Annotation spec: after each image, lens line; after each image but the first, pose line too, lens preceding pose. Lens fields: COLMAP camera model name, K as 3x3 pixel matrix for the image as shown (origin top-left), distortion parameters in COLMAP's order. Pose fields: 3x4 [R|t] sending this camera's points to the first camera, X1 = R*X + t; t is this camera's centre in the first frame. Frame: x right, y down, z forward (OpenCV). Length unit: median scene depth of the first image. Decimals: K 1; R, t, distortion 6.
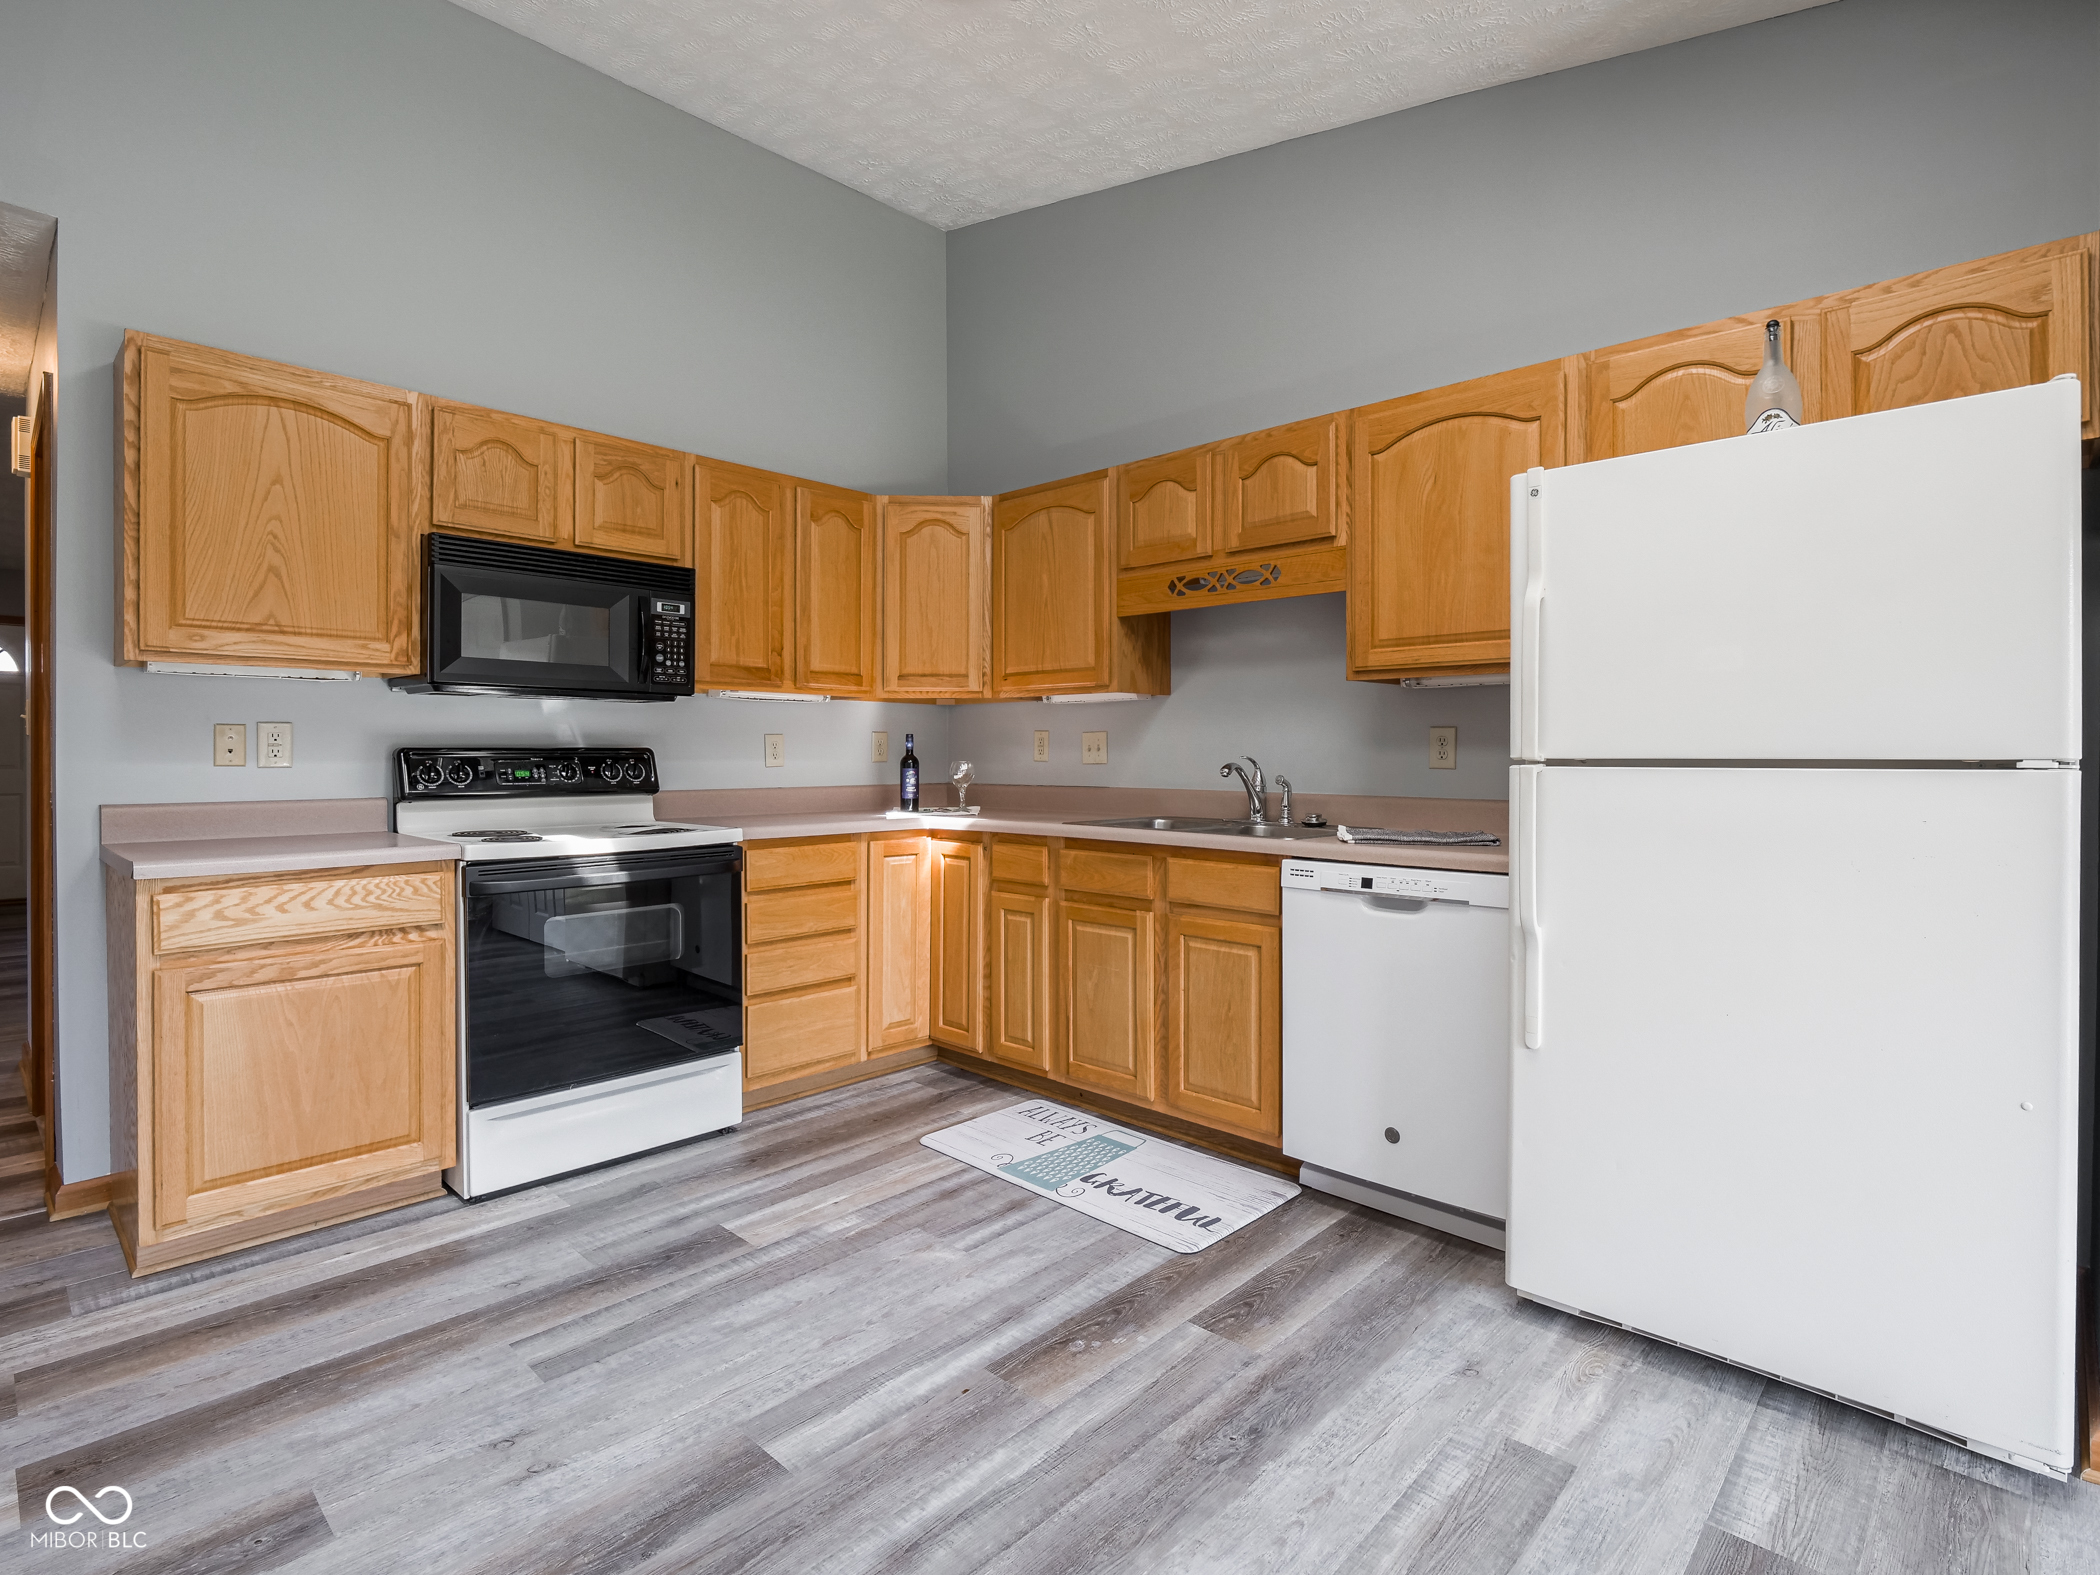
lens RADIAL K [[1064.4, 0, 1085.1], [0, 1064.4, 755.4], [0, 0, 1]] dist [-0.008735, -0.000814]
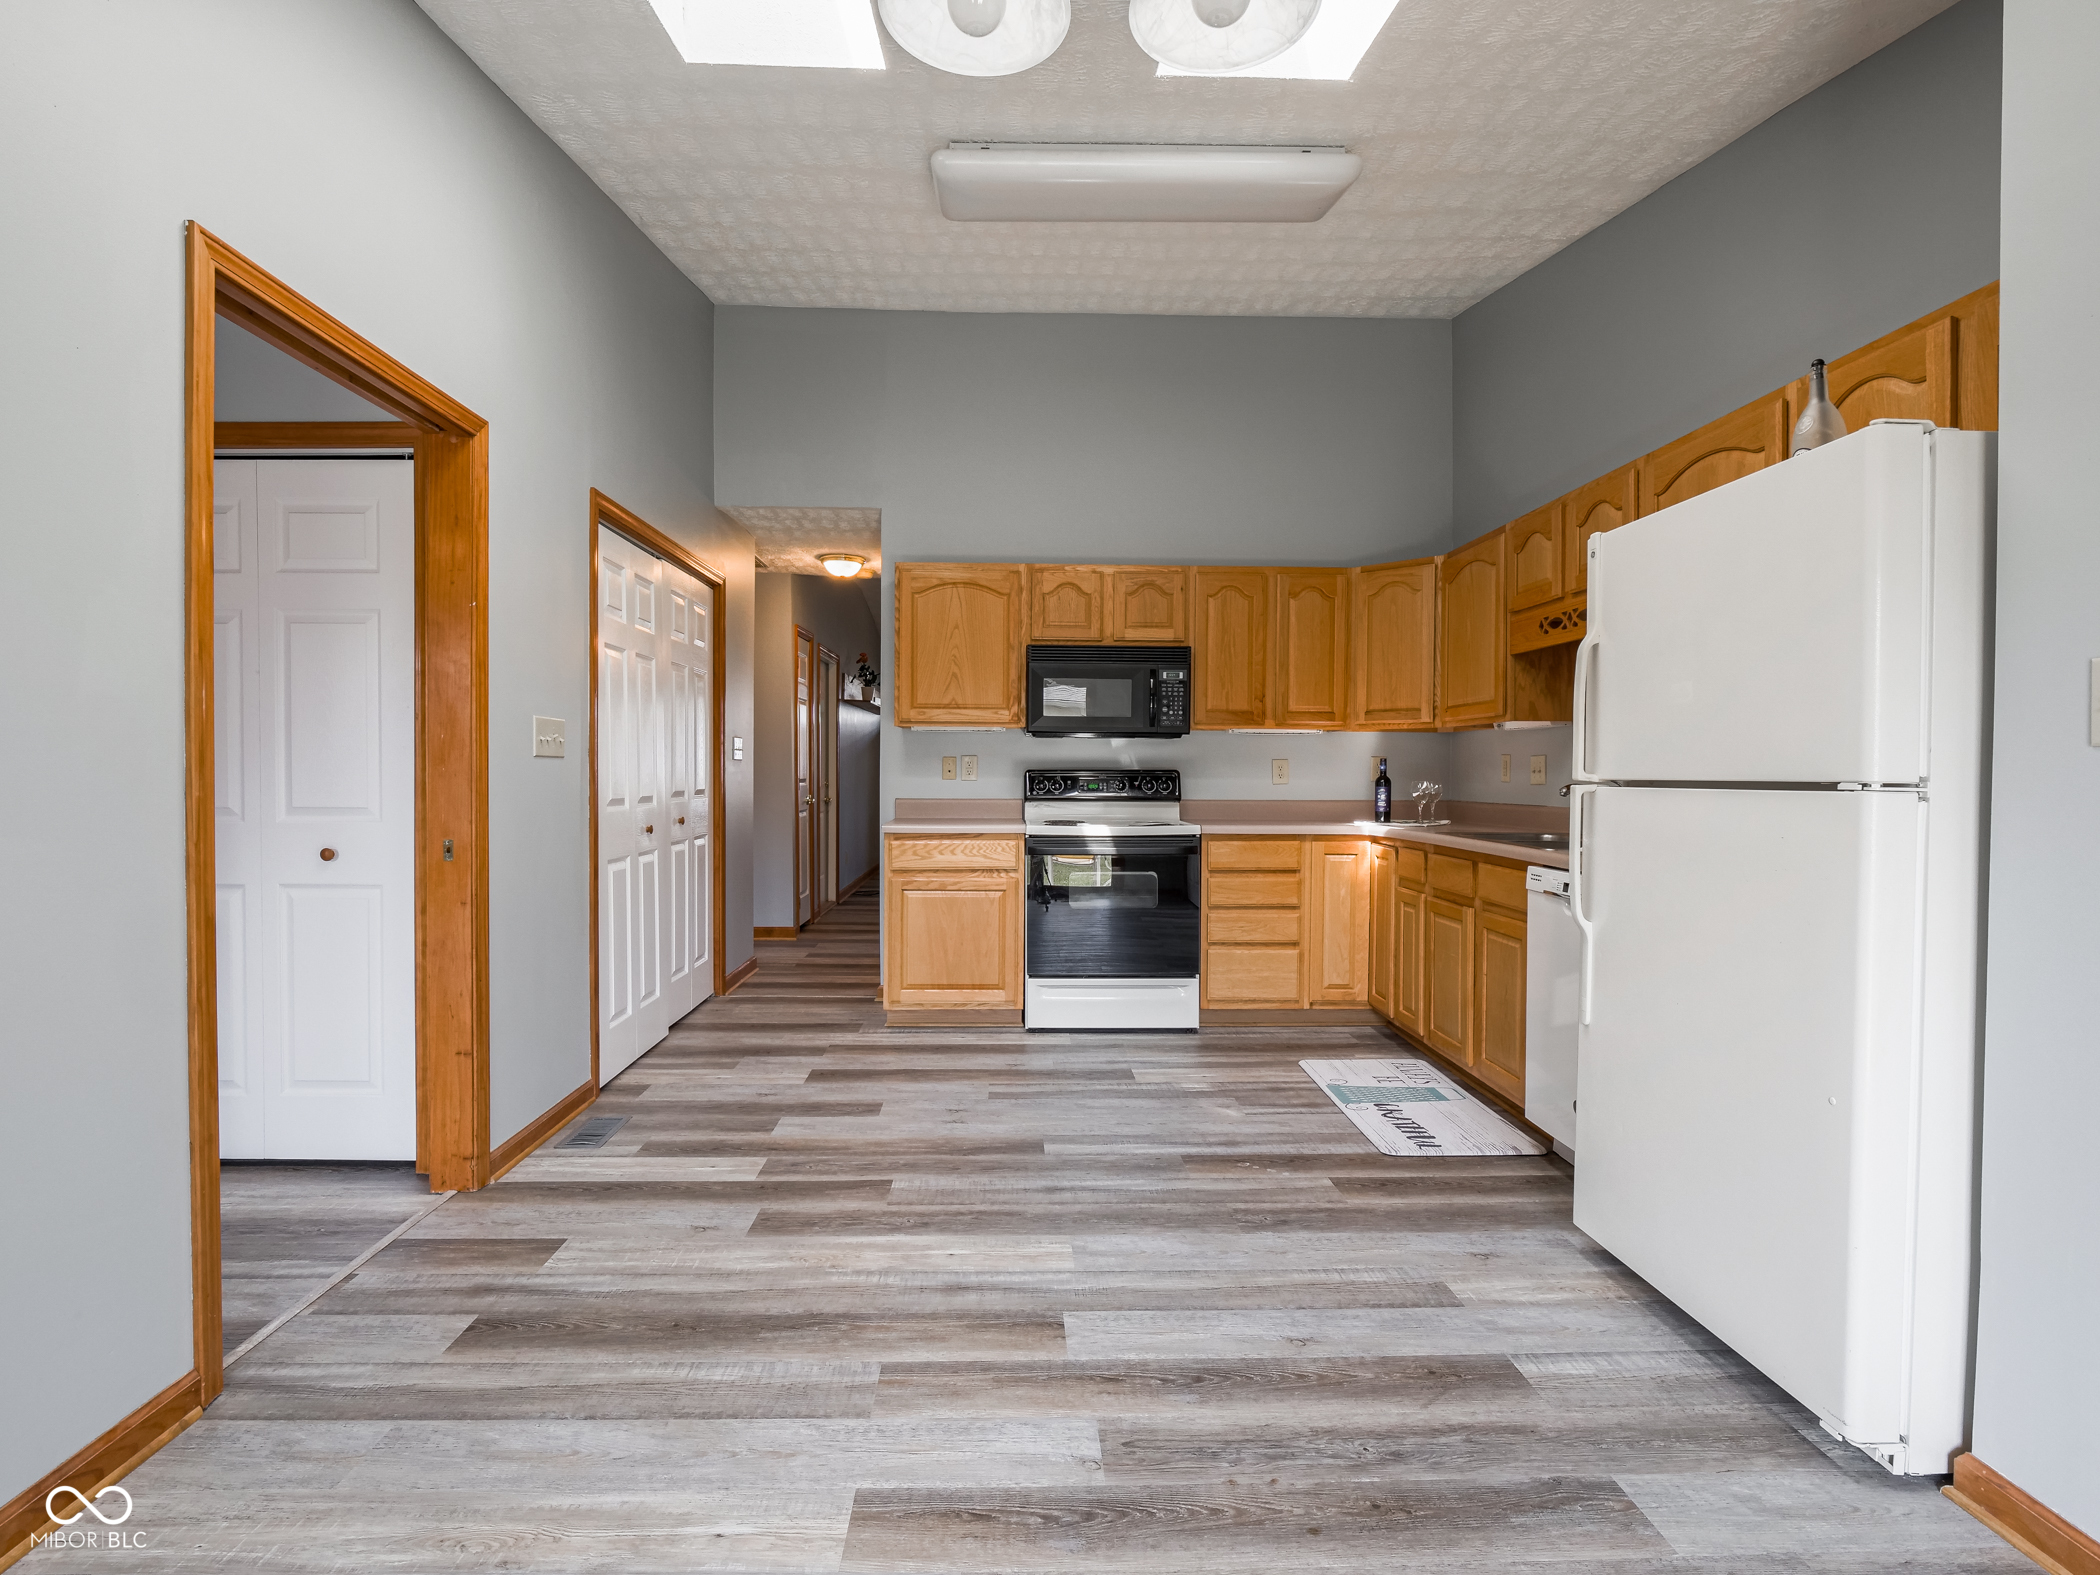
lens RADIAL K [[1064.4, 0, 1046.2], [0, 1064.4, 785.8], [0, 0, 1]] dist [-0.008735, -0.000814]
pose [[0.708765, 0.012006, -0.705342, 0.579455], [-0.005804, 0.999921, 0.011188, -0.000394], [0.705421, -0.003836, 0.708778, -0.185931]]
